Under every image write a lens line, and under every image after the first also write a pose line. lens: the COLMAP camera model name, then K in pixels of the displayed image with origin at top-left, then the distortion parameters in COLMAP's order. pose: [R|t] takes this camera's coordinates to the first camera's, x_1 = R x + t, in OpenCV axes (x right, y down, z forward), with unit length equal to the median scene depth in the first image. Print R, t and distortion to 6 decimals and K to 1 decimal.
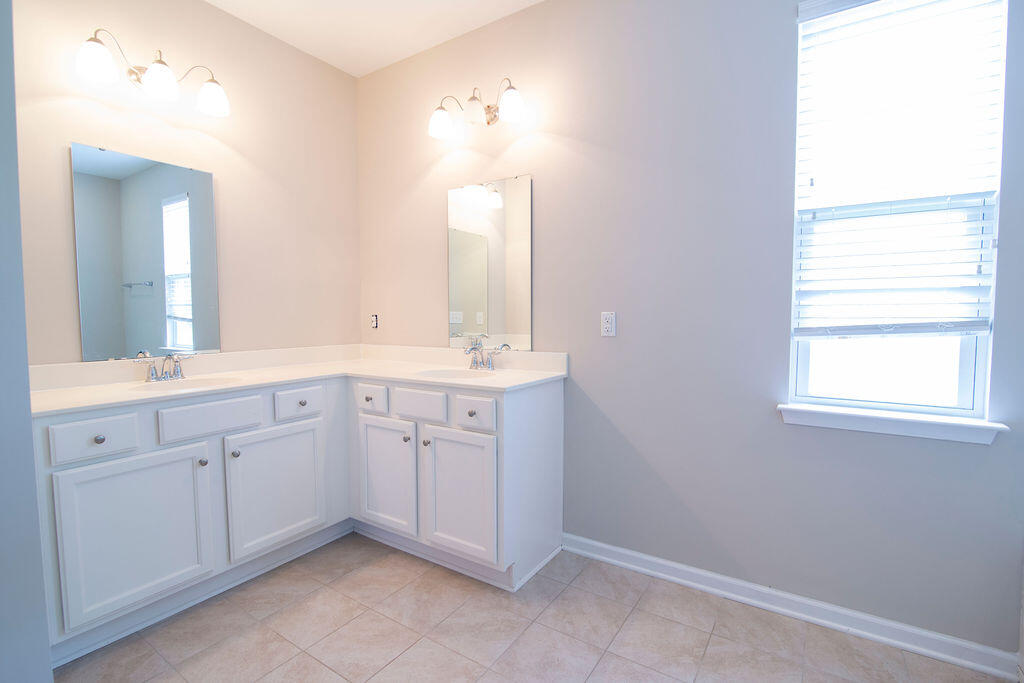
lens RADIAL K [[471.9, 0, 513.2], [0, 471.9, 344.9], [0, 0, 1]] dist [-0.020733, -0.000744]
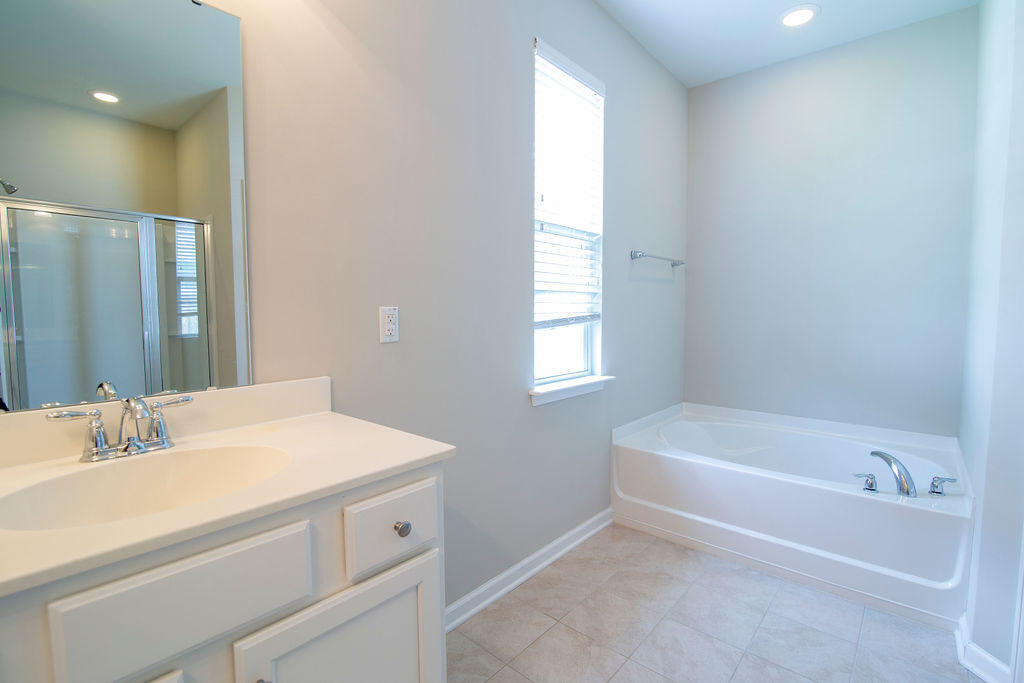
lens RADIAL K [[471.9, 0, 516.3], [0, 471.9, 338.1], [0, 0, 1]] dist [-0.020733, -0.000744]
pose [[0.136076, -0.060951, 0.988822, -0.510062], [0.058425, 0.996862, 0.053407, -0.056594], [-0.988974, 0.050505, 0.139210, 0.819017]]
